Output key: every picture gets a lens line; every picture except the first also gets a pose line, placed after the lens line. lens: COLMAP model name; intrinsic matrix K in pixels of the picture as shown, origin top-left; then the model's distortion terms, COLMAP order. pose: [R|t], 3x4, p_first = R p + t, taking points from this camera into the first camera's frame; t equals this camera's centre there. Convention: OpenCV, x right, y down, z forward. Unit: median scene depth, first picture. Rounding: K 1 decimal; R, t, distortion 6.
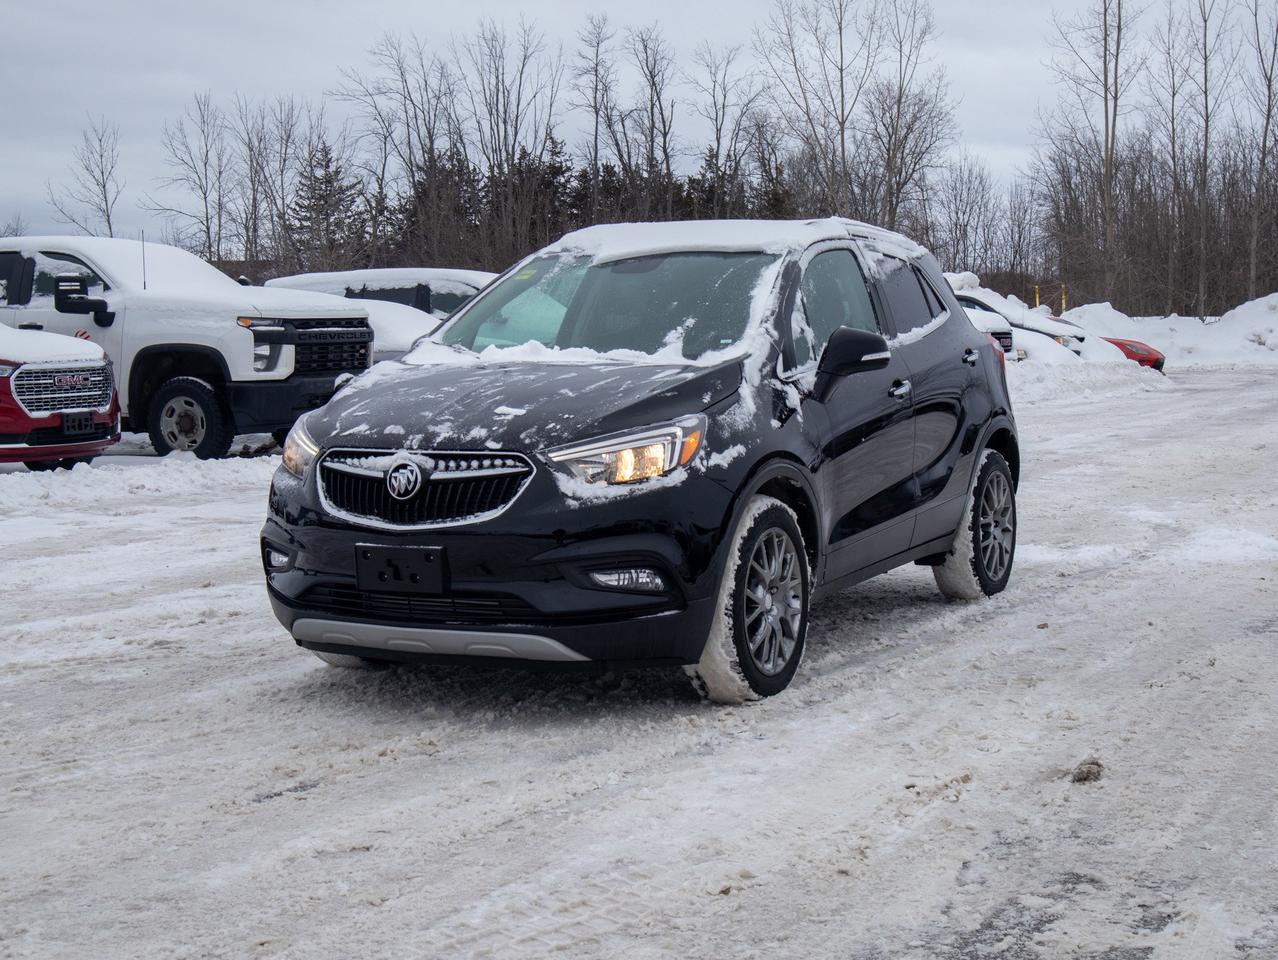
lens RADIAL K [[2033.1, 0, 639.0], [0, 2033.1, 480.0], [0, 0, 1]] dist [0.006035, 0.094140]
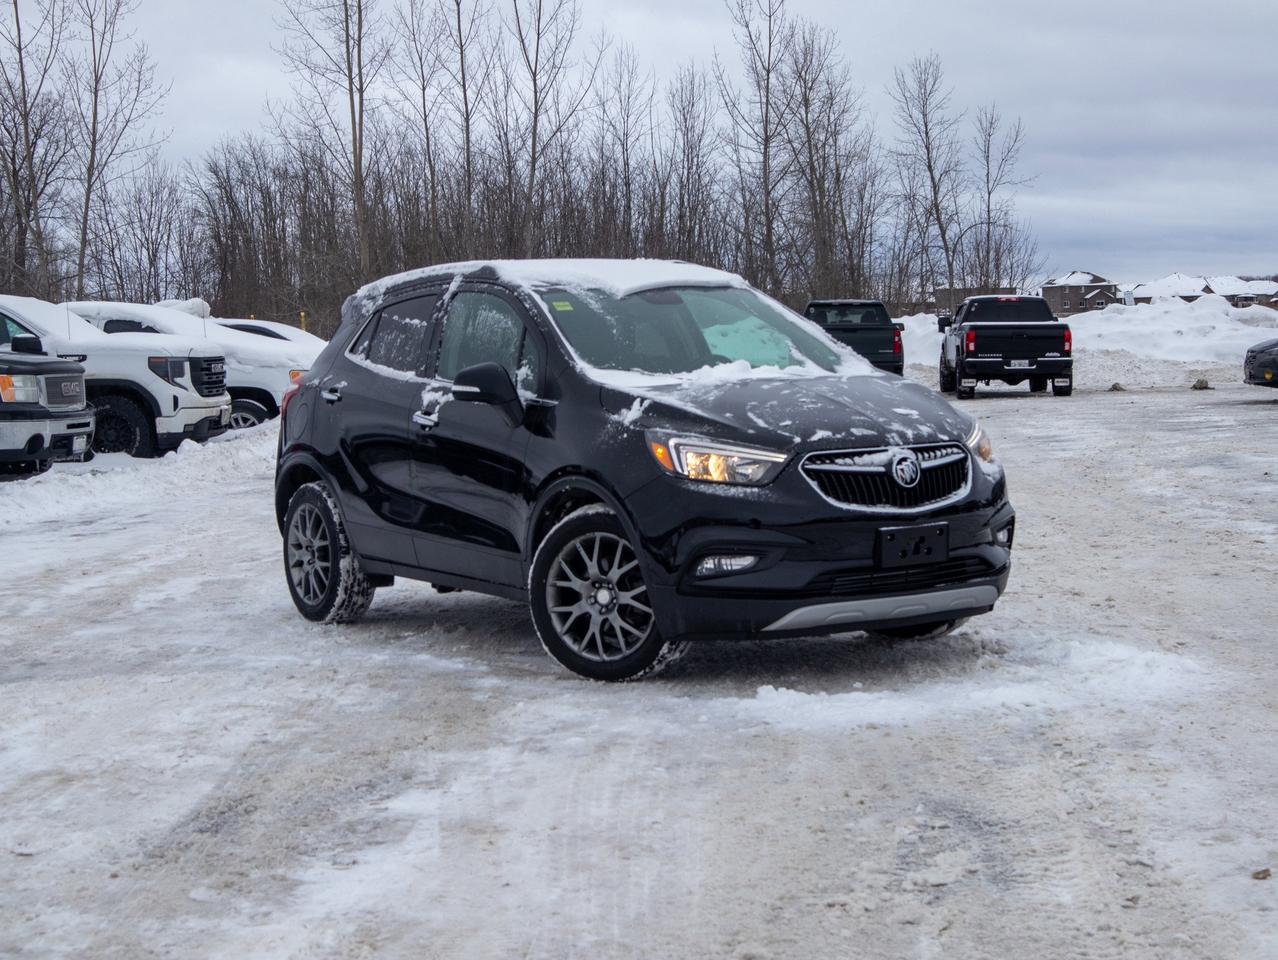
lens RADIAL K [[2302.0, 0, 639.0], [0, 2302.0, 480.0], [0, 0, 1]] dist [0.012025, 0.047782]
pose [[0.508400, -0.061375, 0.858931, -1.348309], [0.099350, 0.994977, 0.012291, -0.026668], [-0.855370, 0.079085, 0.511944, 0.445627]]
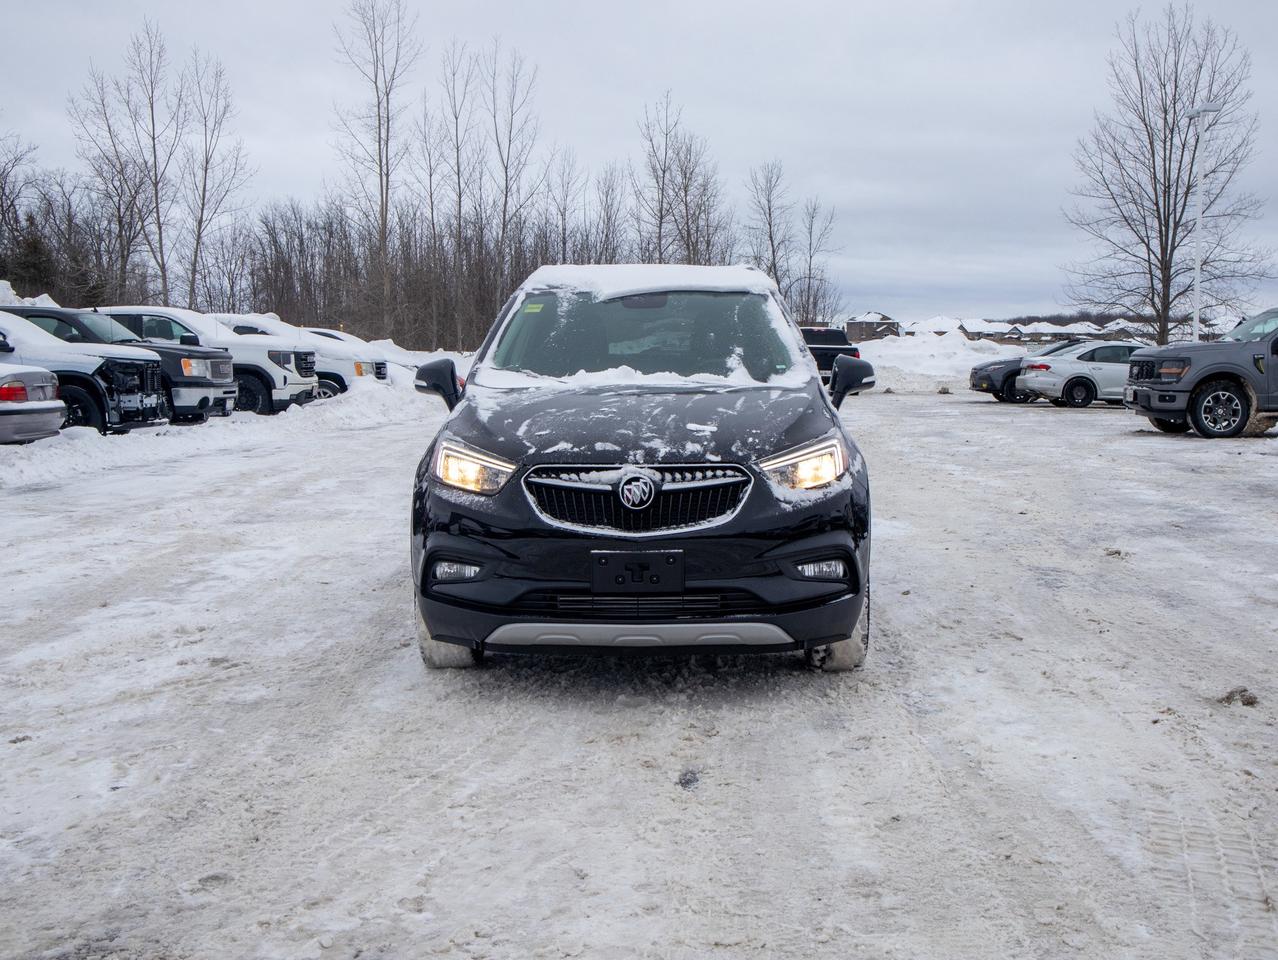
lens RADIAL K [[1641.5, 0, 652.5], [0, 1641.5, 486.6], [0, 0, 1]] dist [0.005123, 0.122905]
pose [[0.897807, -0.032061, 0.439220, -0.500256], [0.031096, 0.999472, 0.009395, -0.010824], [-0.439289, 0.005224, 0.898331, 0.192710]]
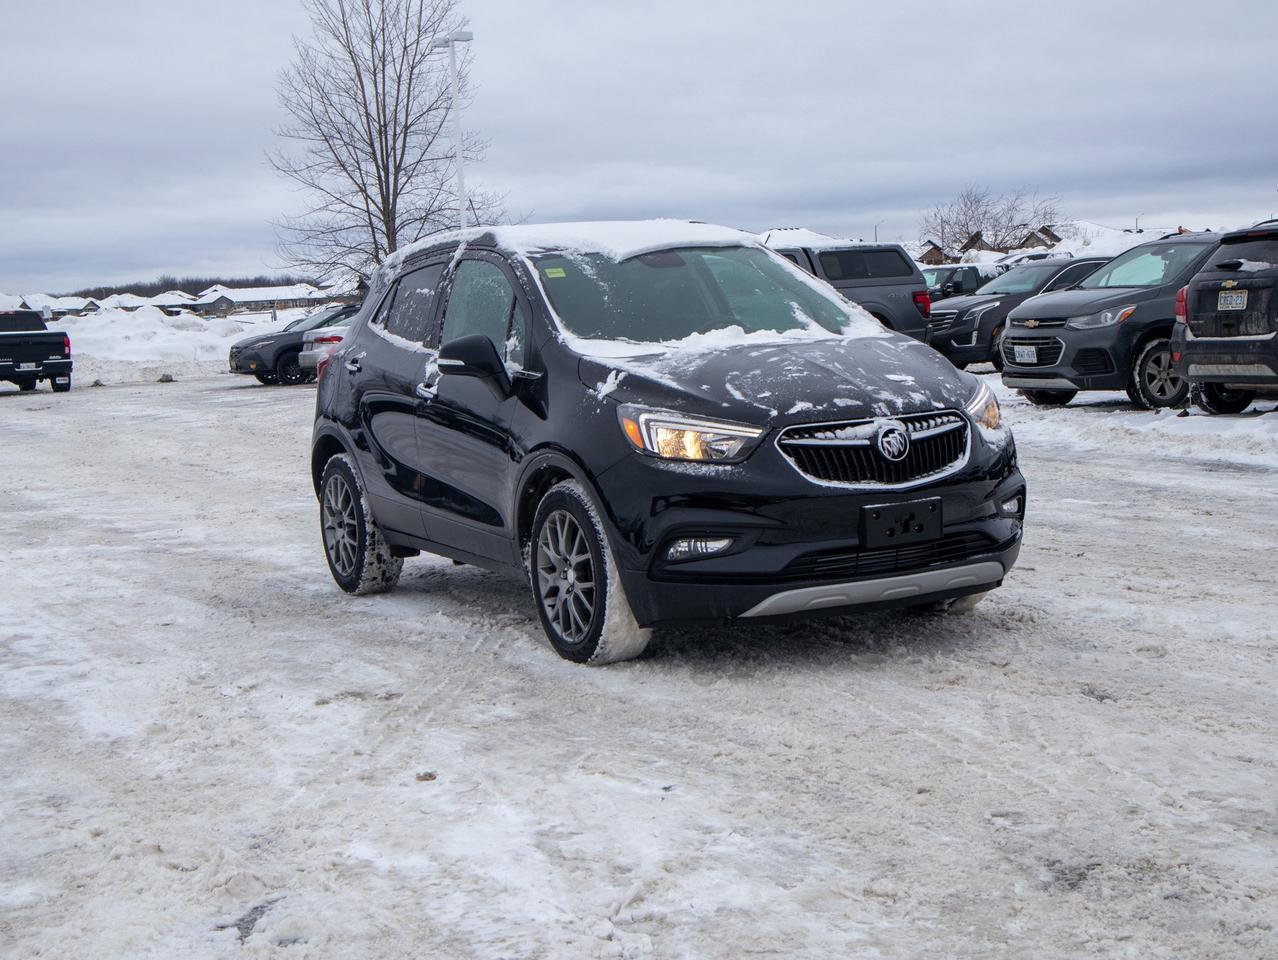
lens RADIAL K [[2033.1, 0, 639.0], [0, 2033.1, 480.0], [0, 0, 1]] dist [0.006035, 0.094140]
pose [[0.585212, -0.103178, 0.804289, -1.087879], [0.121481, 0.991833, 0.038846, -0.039992], [-0.801729, 0.074972, 0.592967, 0.456150]]
